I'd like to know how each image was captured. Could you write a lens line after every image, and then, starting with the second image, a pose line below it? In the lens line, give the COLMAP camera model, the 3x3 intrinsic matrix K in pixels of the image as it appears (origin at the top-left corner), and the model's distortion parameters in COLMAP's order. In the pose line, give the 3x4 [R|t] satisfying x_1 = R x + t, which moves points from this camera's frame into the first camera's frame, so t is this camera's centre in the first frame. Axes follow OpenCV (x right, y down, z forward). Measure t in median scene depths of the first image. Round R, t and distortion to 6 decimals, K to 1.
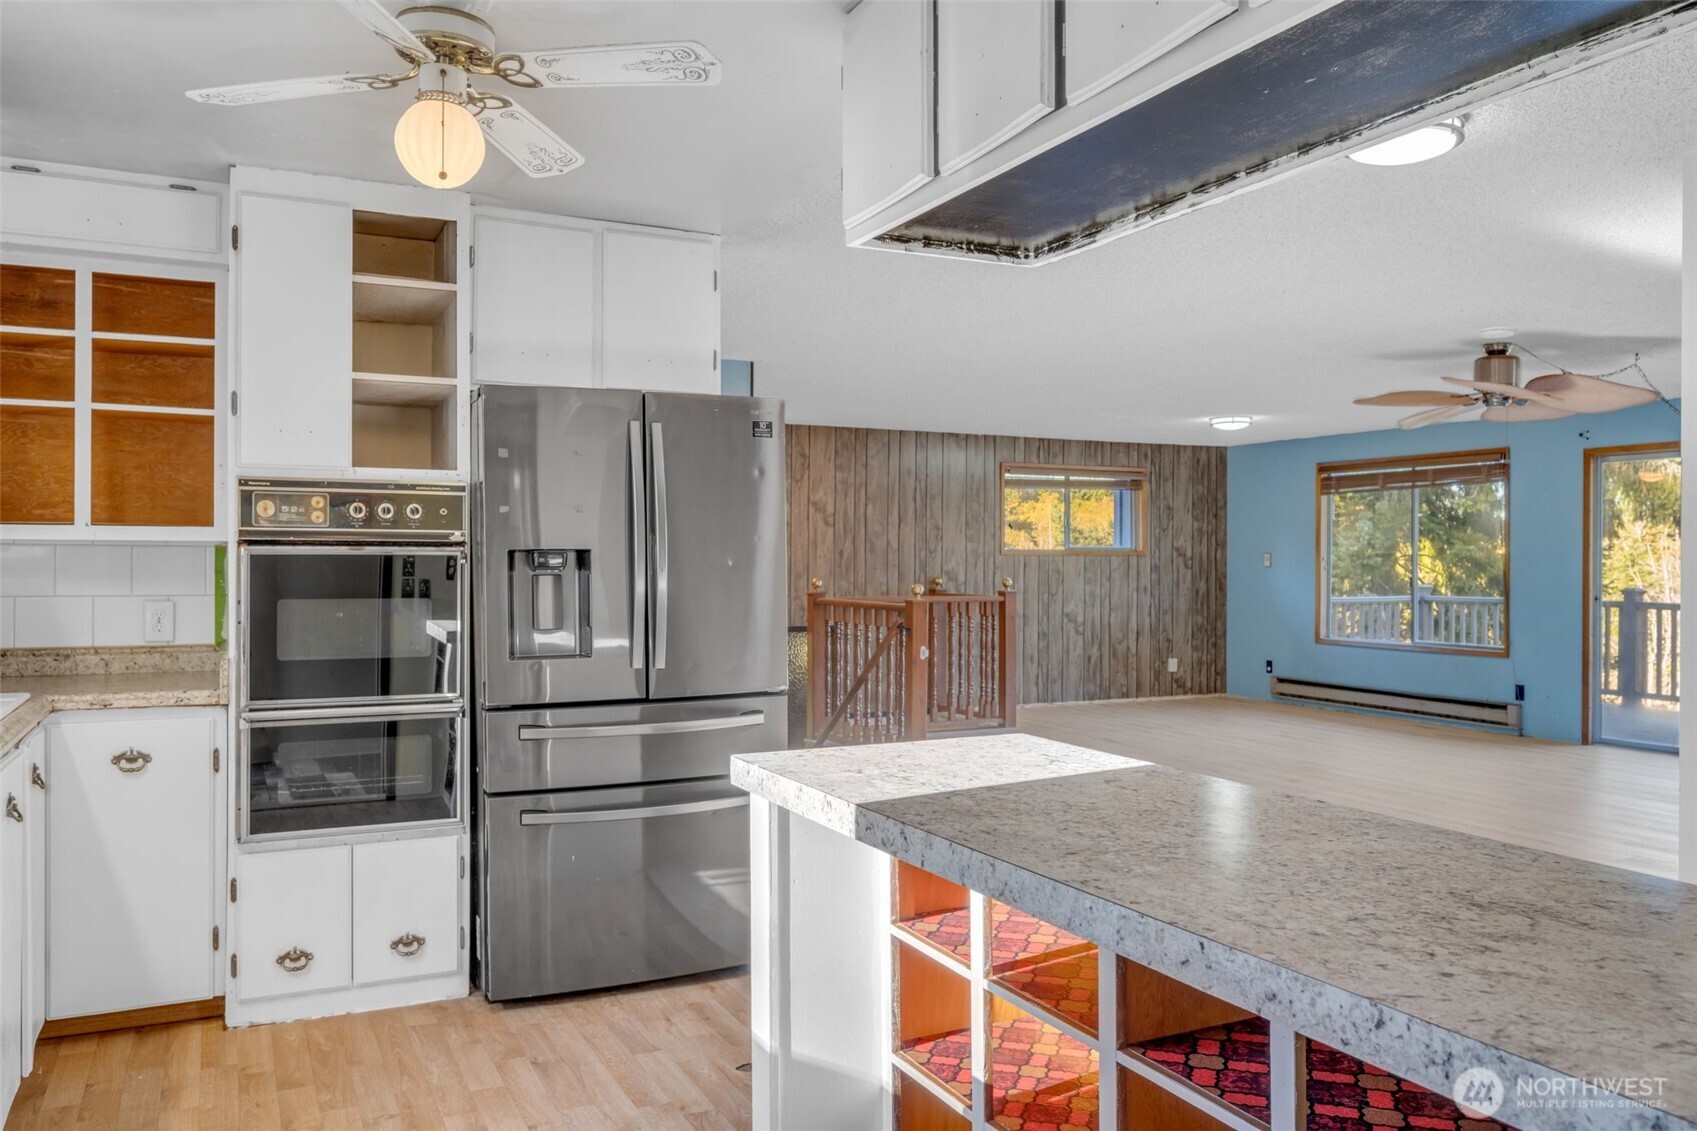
lens RADIAL K [[1312.6, 0, 847.9], [0, 1312.6, 565.1], [0, 0, 1]] dist [0.012365, 0.002785]
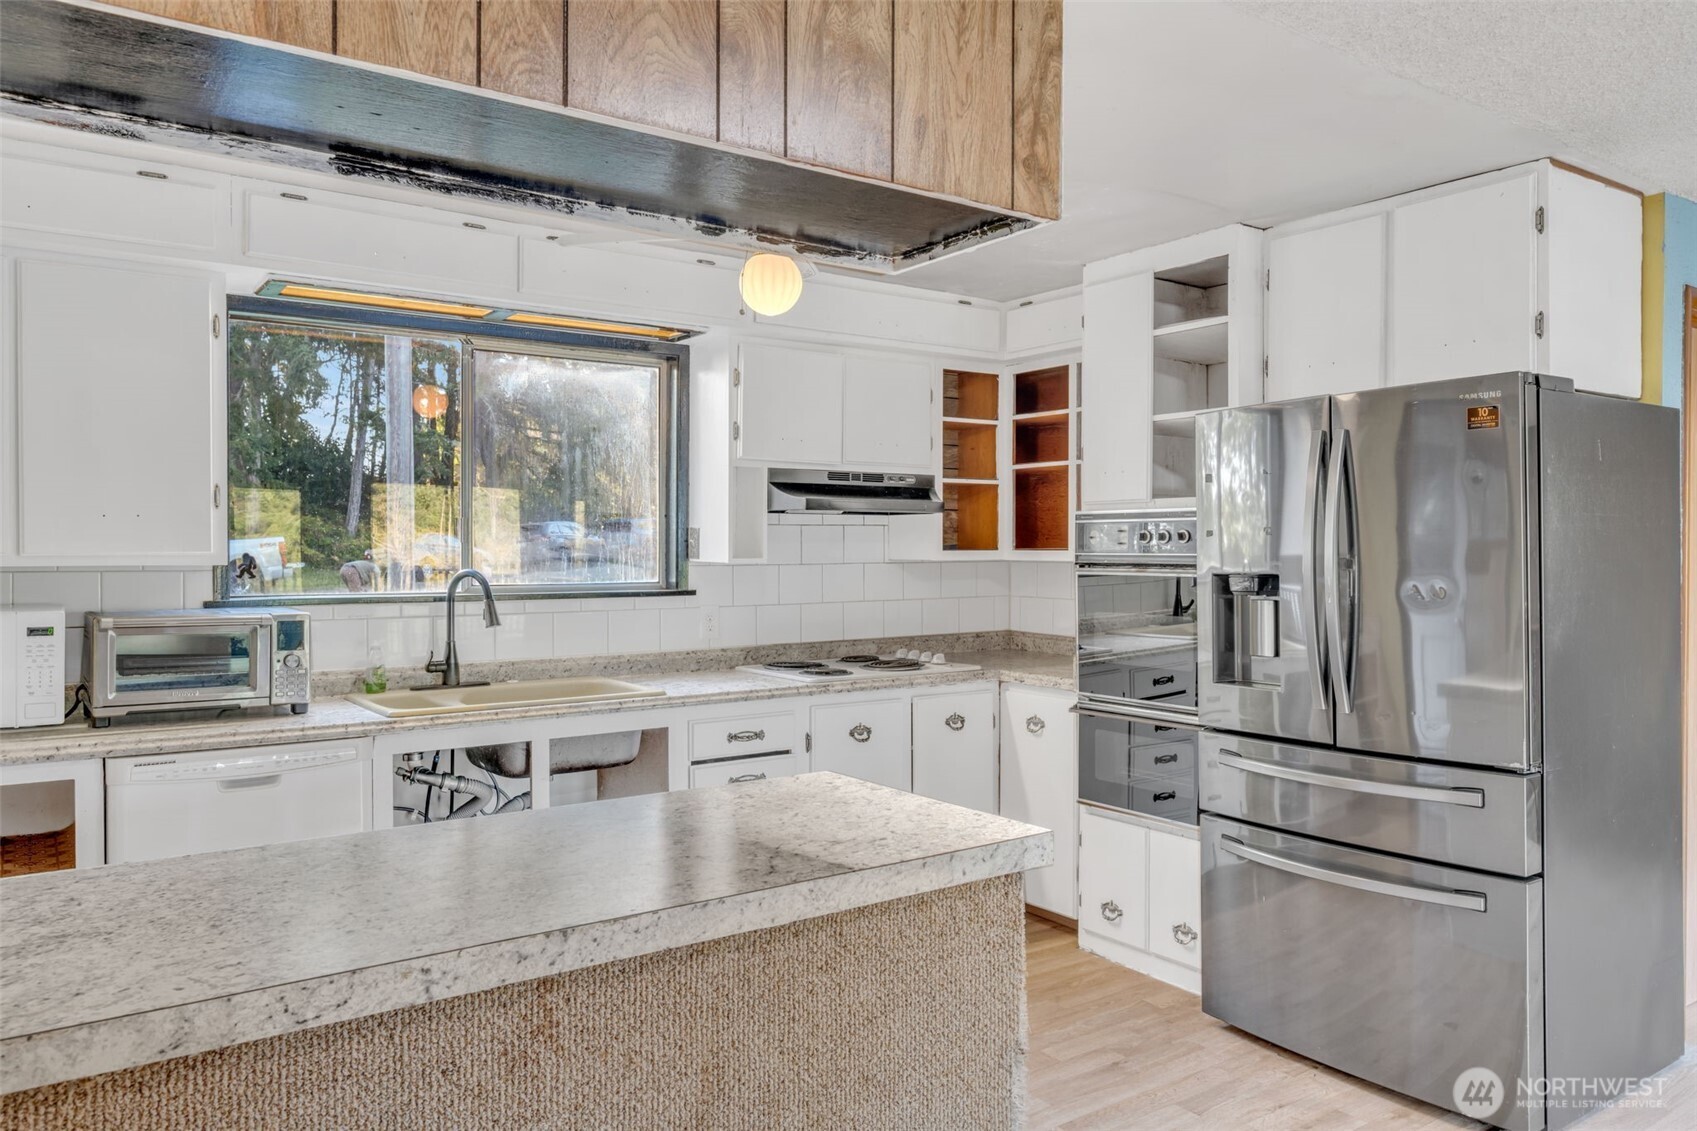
lens RADIAL K [[1194.3, 0, 847.3], [0, 1194.3, 559.4], [0, 0, 1]] dist [-0.006113, 0.000528]
pose [[0.159692, 0.006915, -0.987143, 0.633030], [-0.008810, 0.999946, 0.005580, -0.026100], [0.987128, 0.007806, 0.159745, 0.602869]]
